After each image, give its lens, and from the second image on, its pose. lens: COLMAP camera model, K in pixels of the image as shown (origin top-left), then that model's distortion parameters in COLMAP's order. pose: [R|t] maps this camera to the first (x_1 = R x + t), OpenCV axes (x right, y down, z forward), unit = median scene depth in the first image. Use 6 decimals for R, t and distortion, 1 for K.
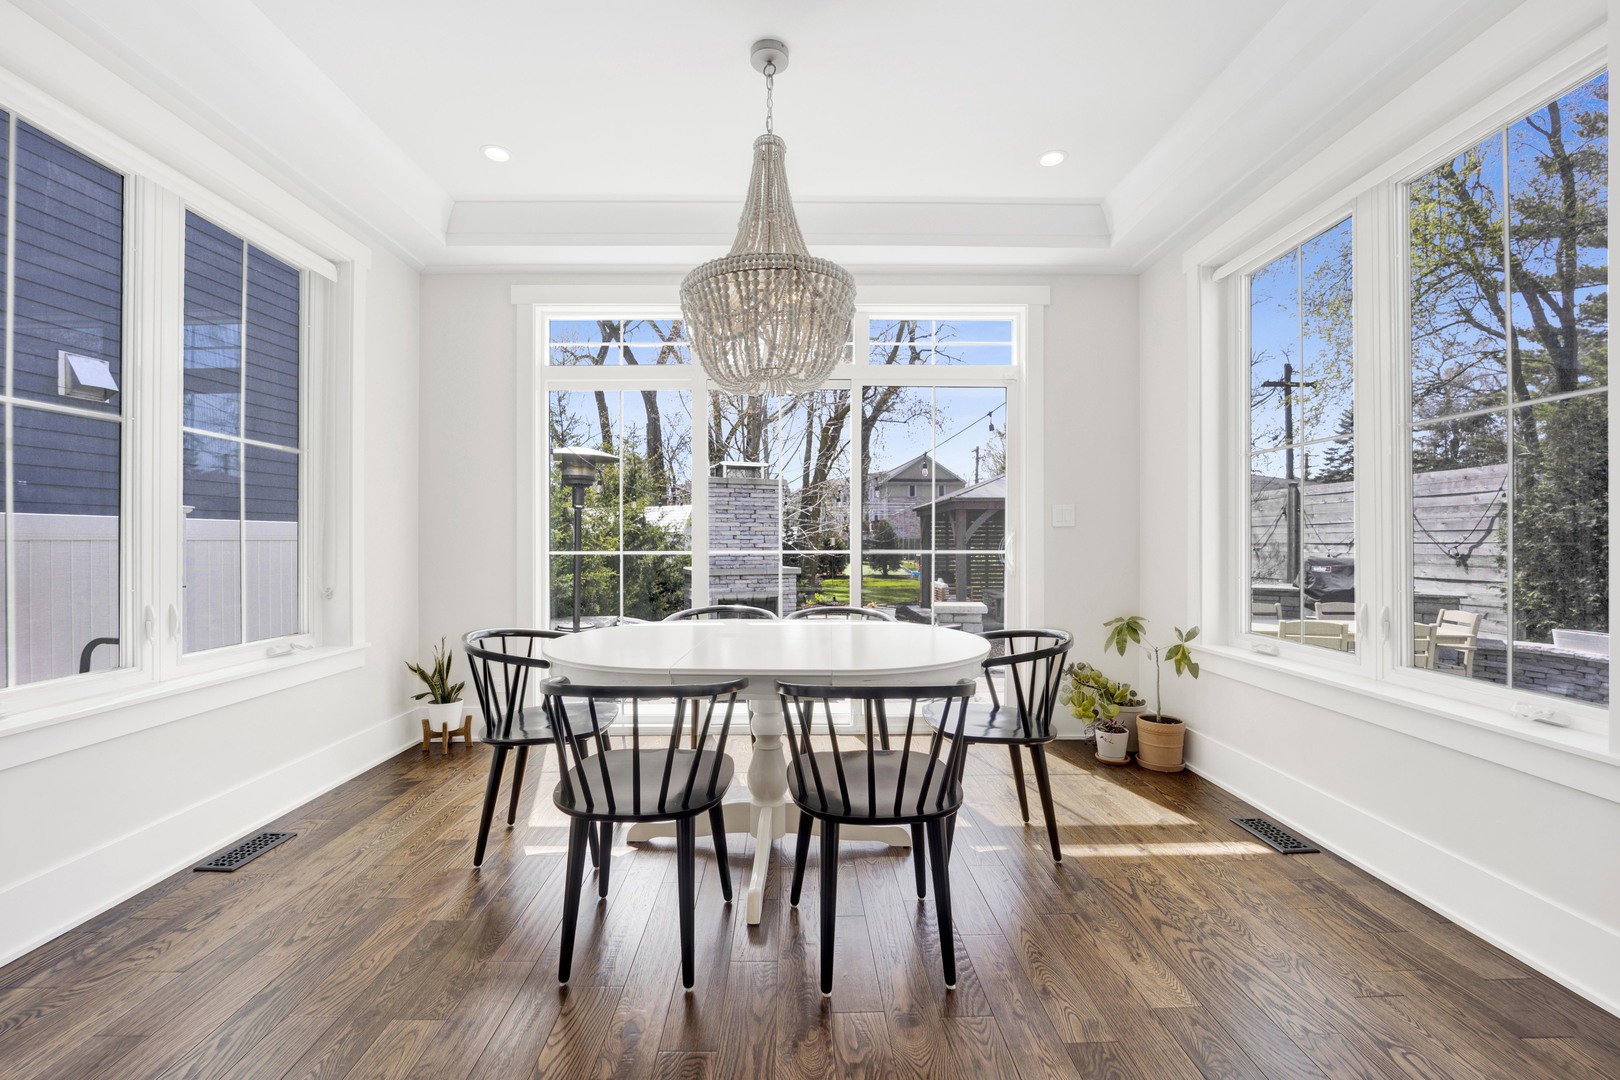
lens RADIAL K [[670.8, 0, 810.0], [0, 670.8, 540.0], [0, 0, 1]] dist [-0.013016, -0.006187]
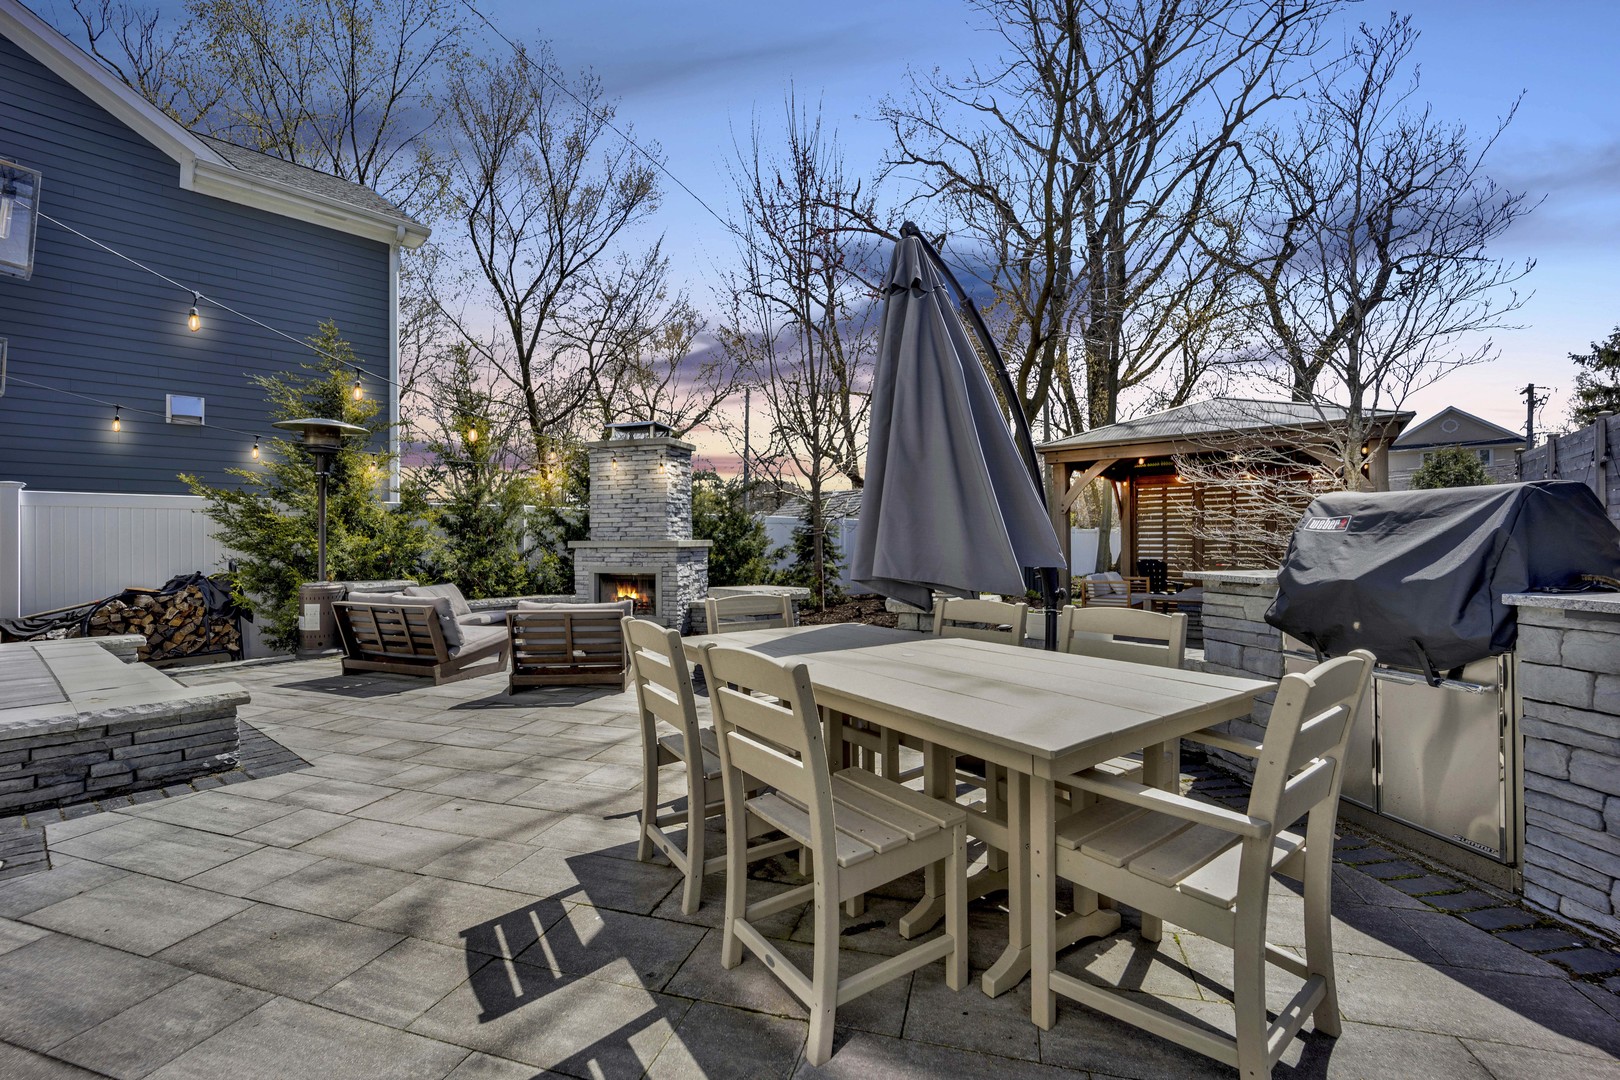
lens RADIAL K [[670.8, 0, 810.0], [0, 670.8, 540.0], [0, 0, 1]] dist [-0.013016, -0.006187]
pose [[0.787333, -0.004382, -0.616512, 0.630049], [0.008200, 0.999961, 0.003366, 0.039072], [0.616473, -0.007706, 0.787338, 0.433494]]
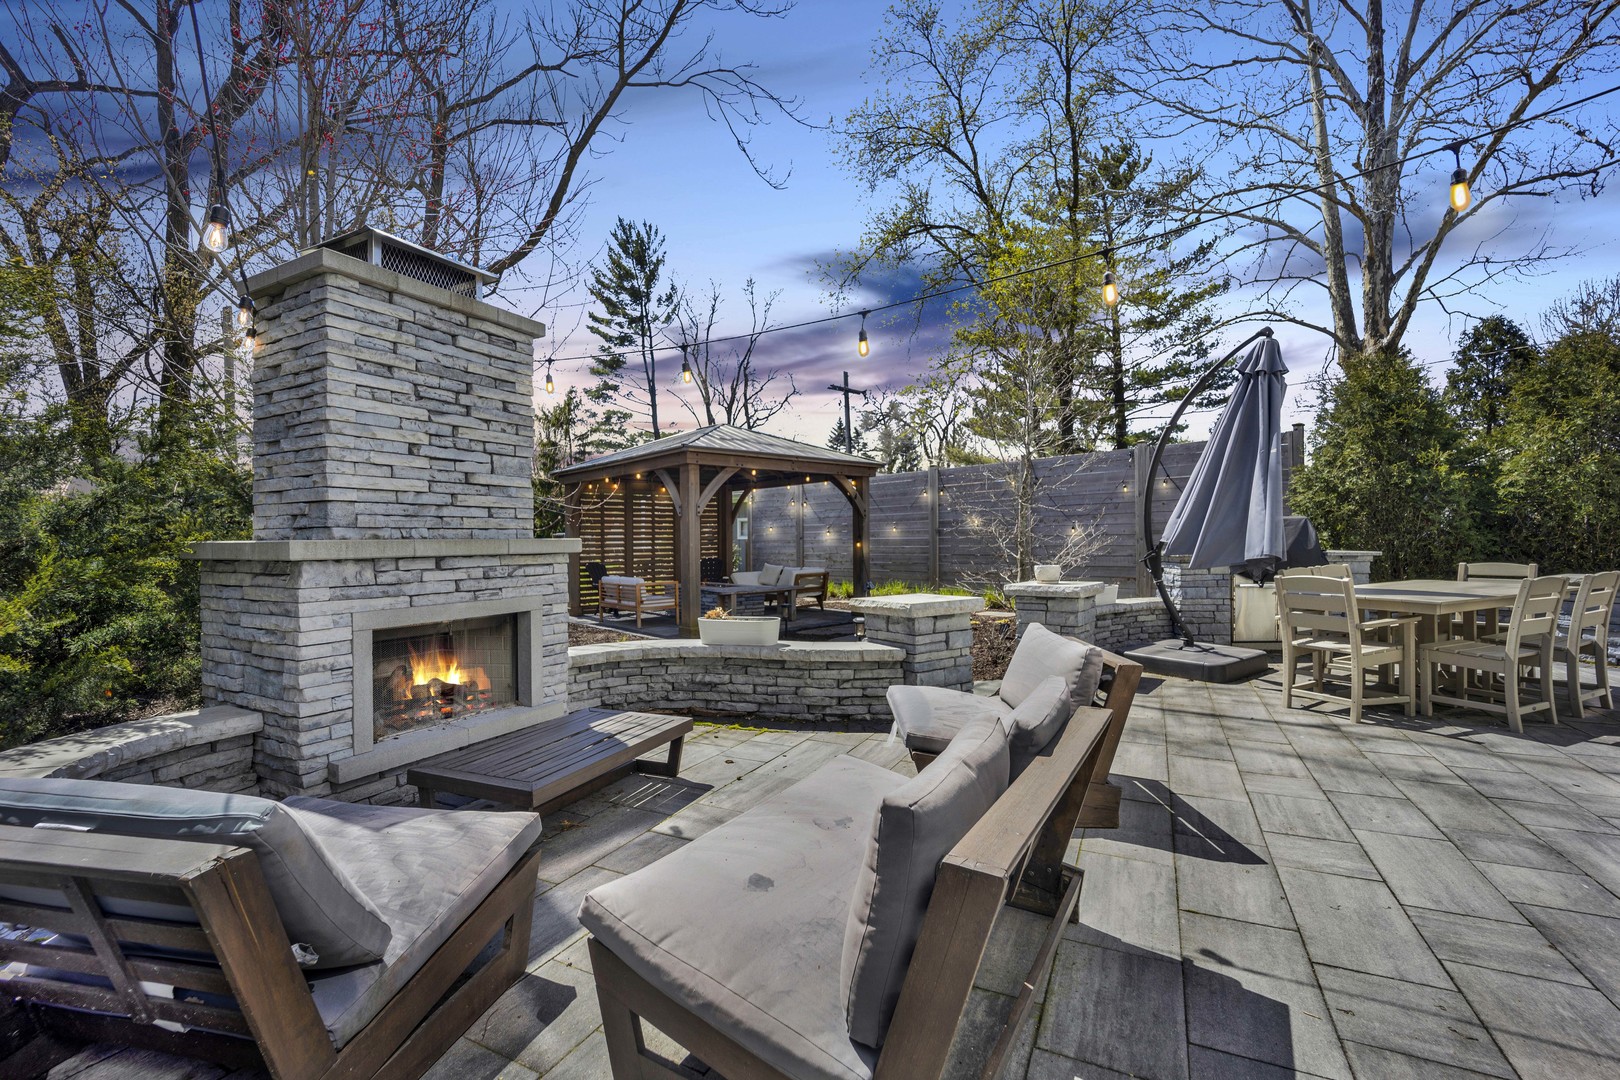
lens RADIAL K [[670.8, 0, 810.0], [0, 670.8, 540.0], [0, 0, 1]] dist [-0.013016, -0.006187]
pose [[0.750444, -0.004161, 0.660921, -0.185910], [0.005401, 0.999985, 0.000162, 0.044028], [-0.660912, 0.003448, 0.750456, 0.591925]]
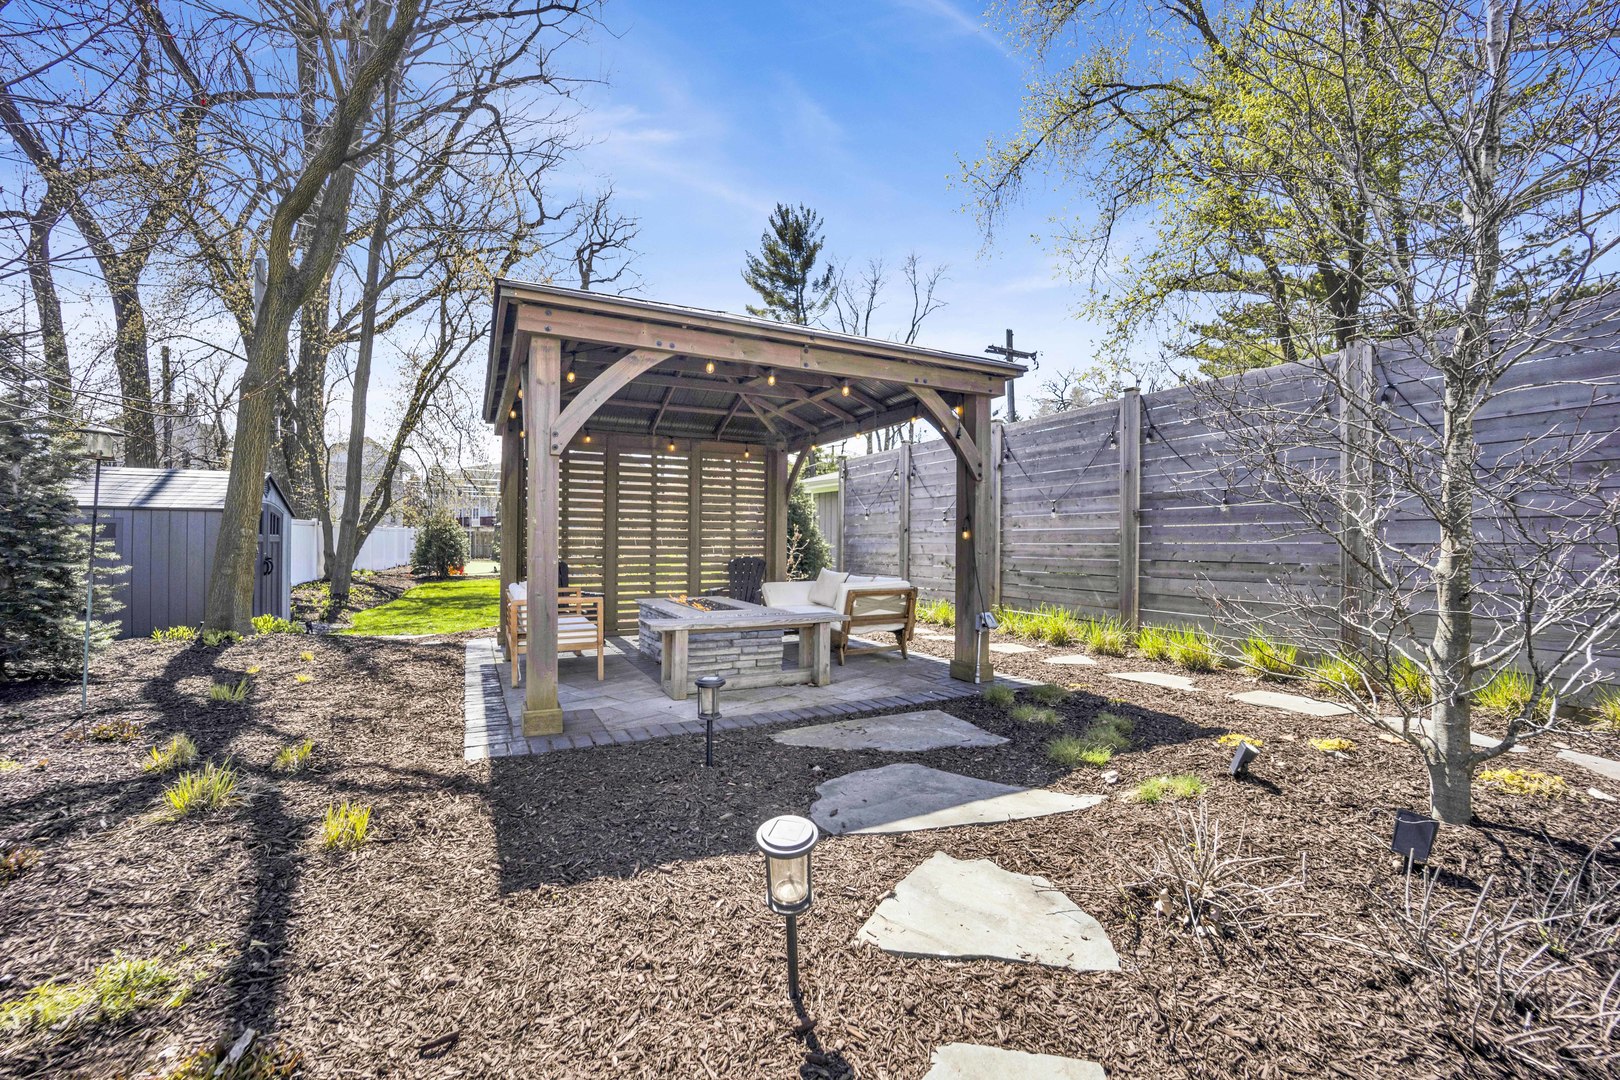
lens RADIAL K [[665.4, 0, 814.9], [0, 665.4, 541.7], [0, 0, 1]] dist [-0.021535, -0.000506]
pose [[0.893698, 0.010568, 0.448545, 0.286369], [-0.011349, 0.999935, -0.000946, 0.061075], [-0.448526, -0.004245, 0.893760, 0.971415]]
